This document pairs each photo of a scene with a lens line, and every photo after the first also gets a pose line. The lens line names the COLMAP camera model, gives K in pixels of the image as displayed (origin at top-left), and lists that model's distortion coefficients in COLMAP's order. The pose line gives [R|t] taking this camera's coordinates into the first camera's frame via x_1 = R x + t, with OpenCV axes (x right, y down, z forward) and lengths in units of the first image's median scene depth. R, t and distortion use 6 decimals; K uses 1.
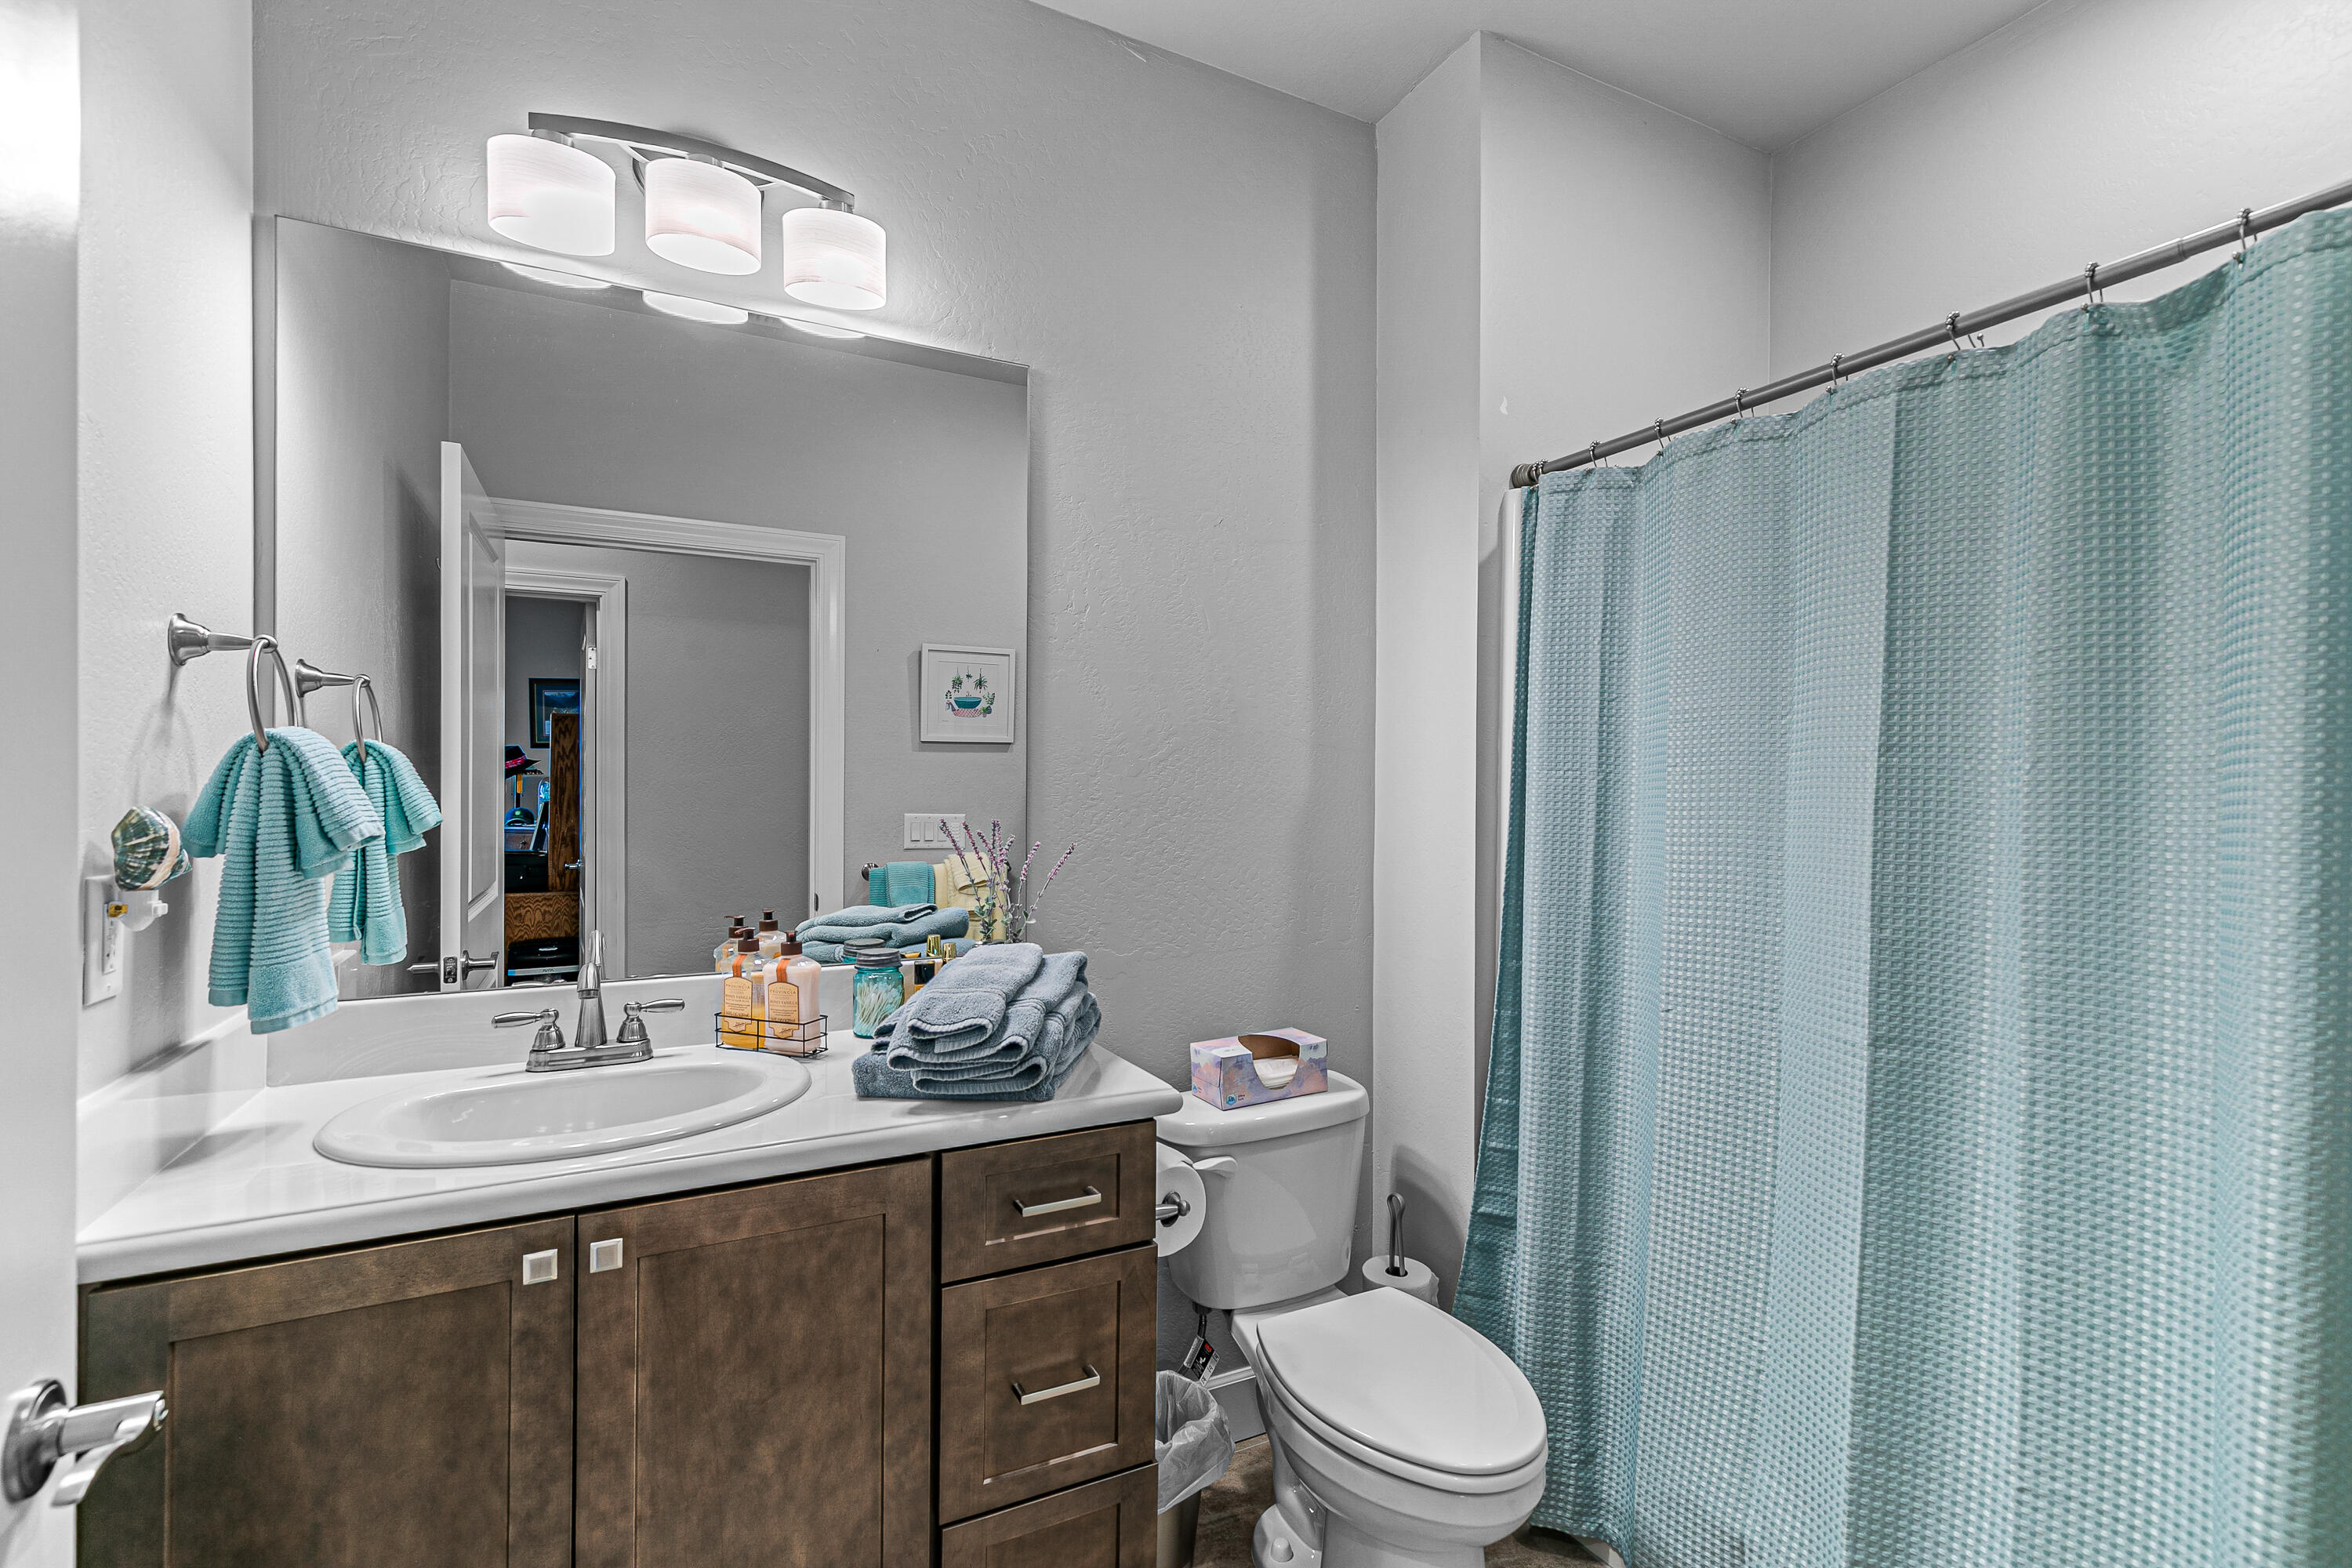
lens RADIAL K [[1043.0, 0, 1179.3], [0, 1043.0, 791.1], [0, 0, 1]] dist [0.004092, 0.000356]
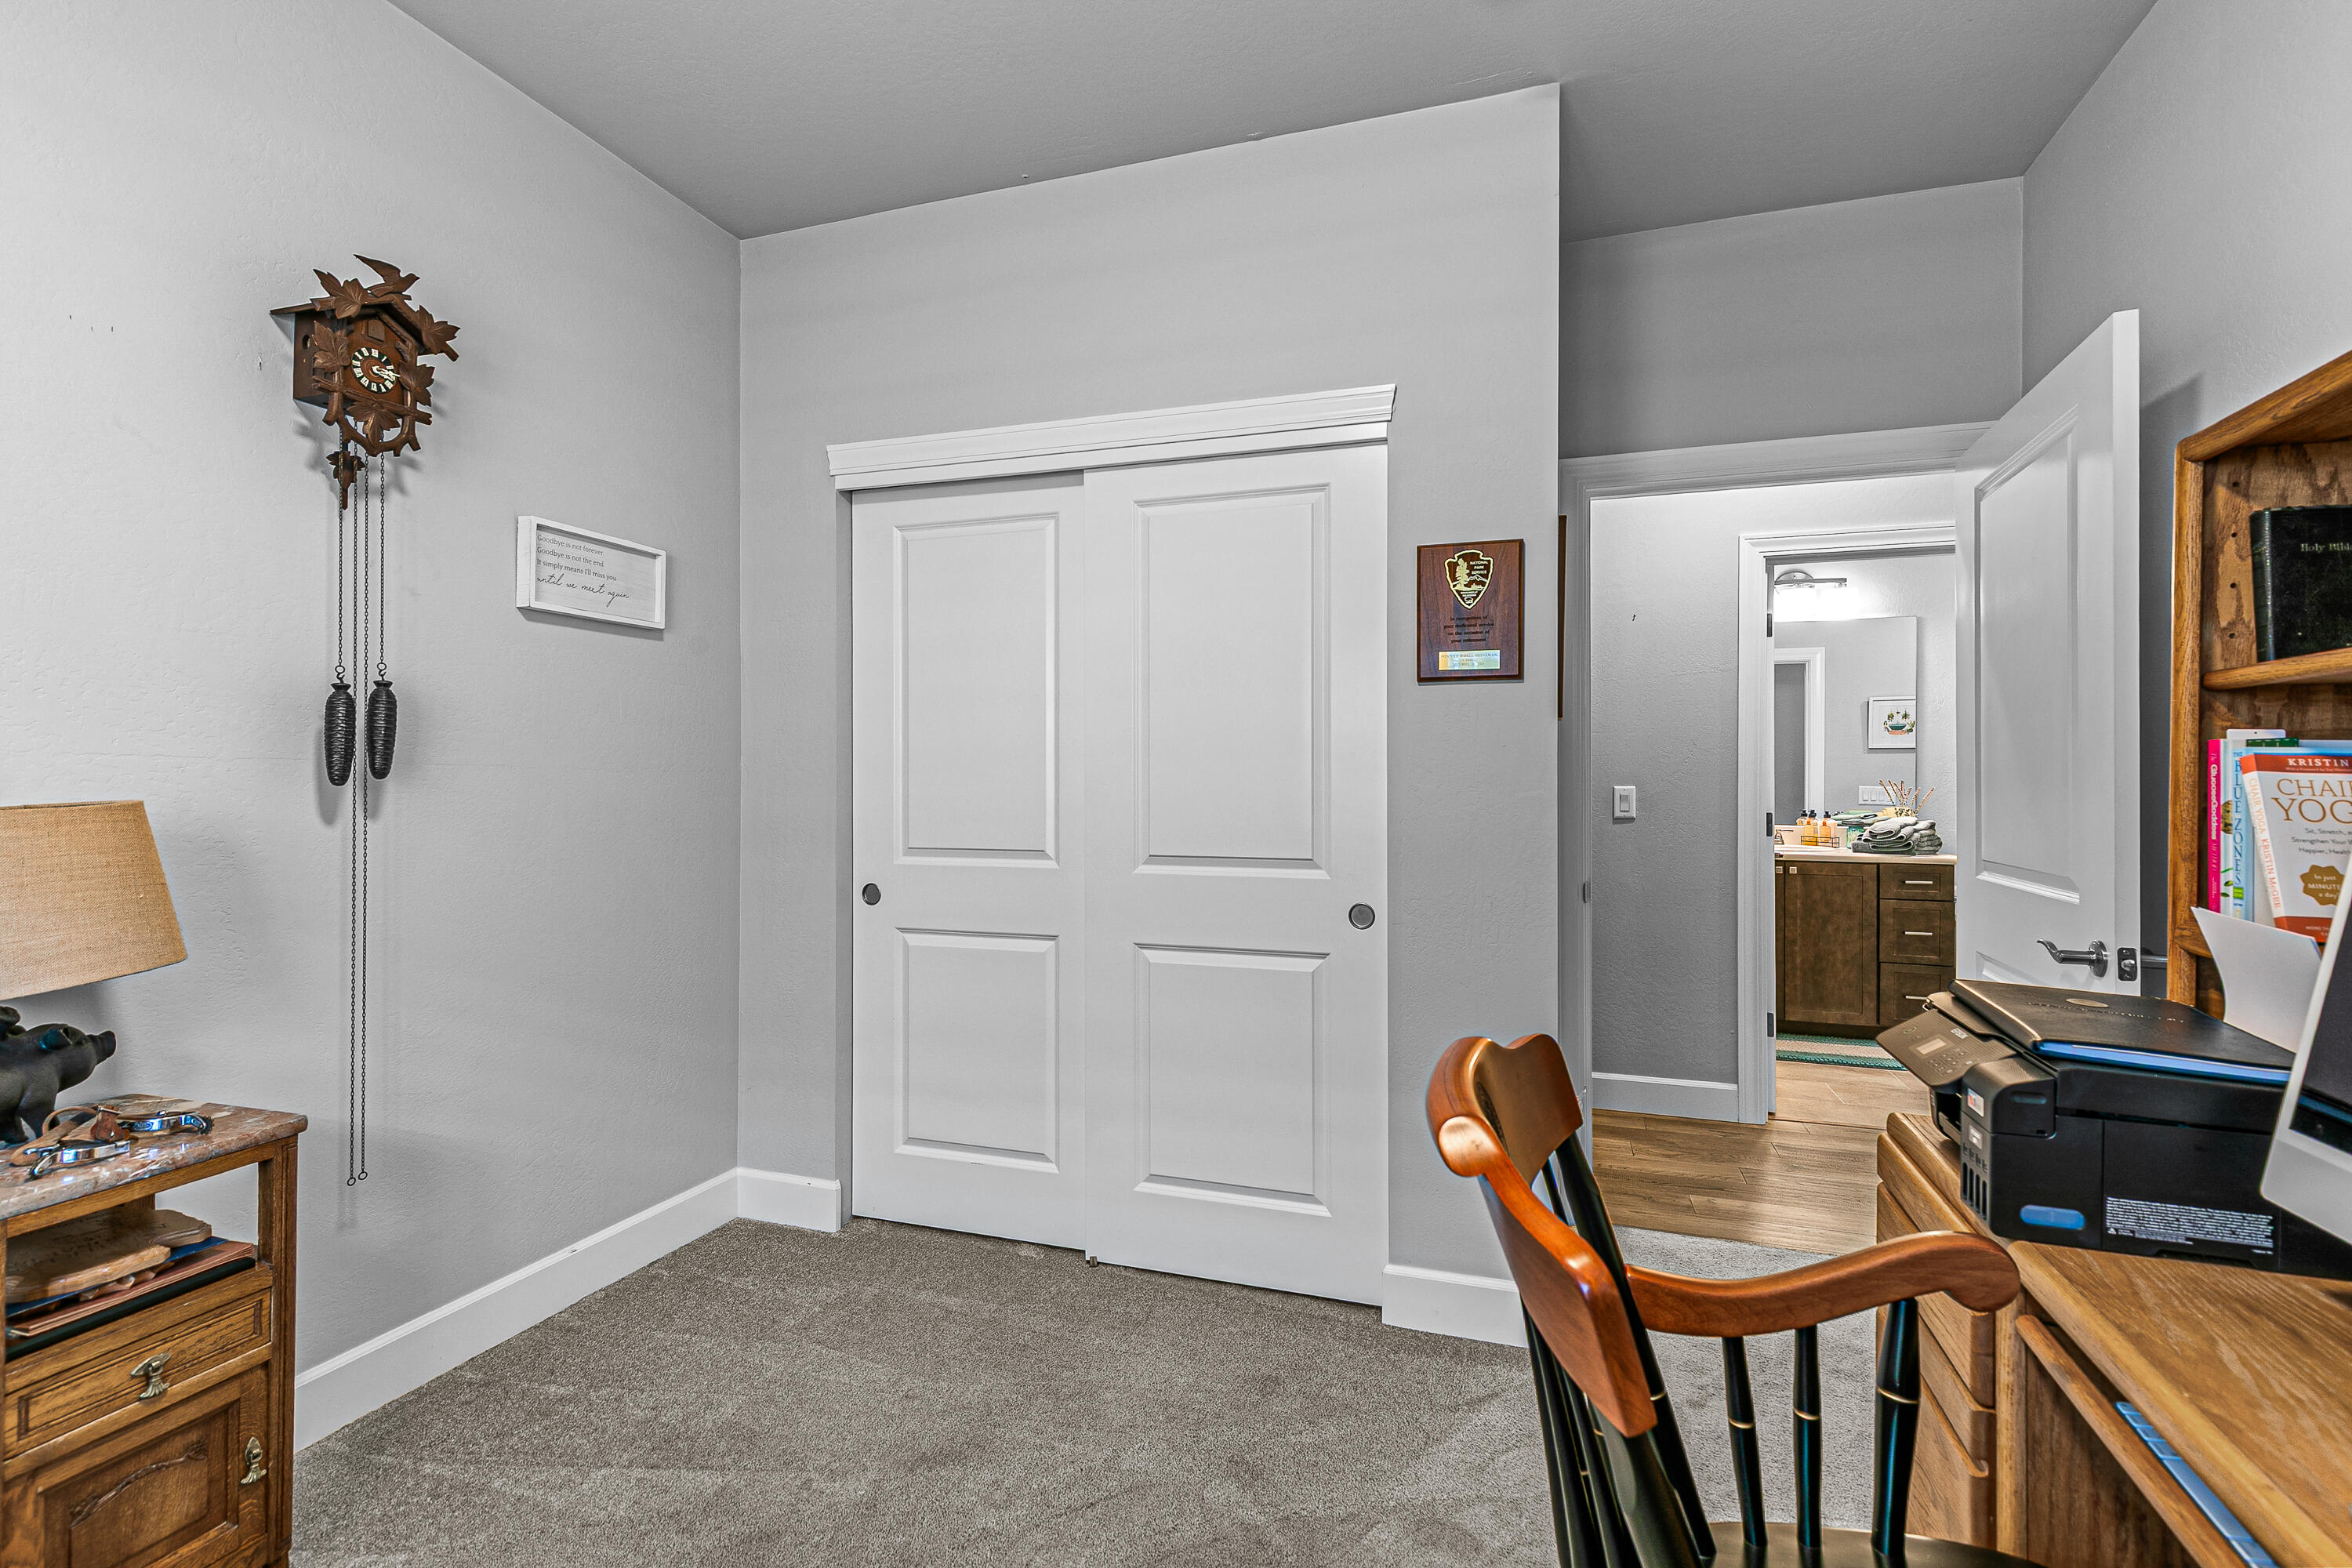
lens RADIAL K [[1043.0, 0, 1193.4], [0, 1043.0, 776.1], [0, 0, 1]] dist [0.004092, 0.000356]
pose [[0.685736, -0.010071, -0.727781, 0.795299], [0.003880, 0.999941, -0.010181, 0.058055], [0.727840, 0.004158, 0.685734, -3.275202]]
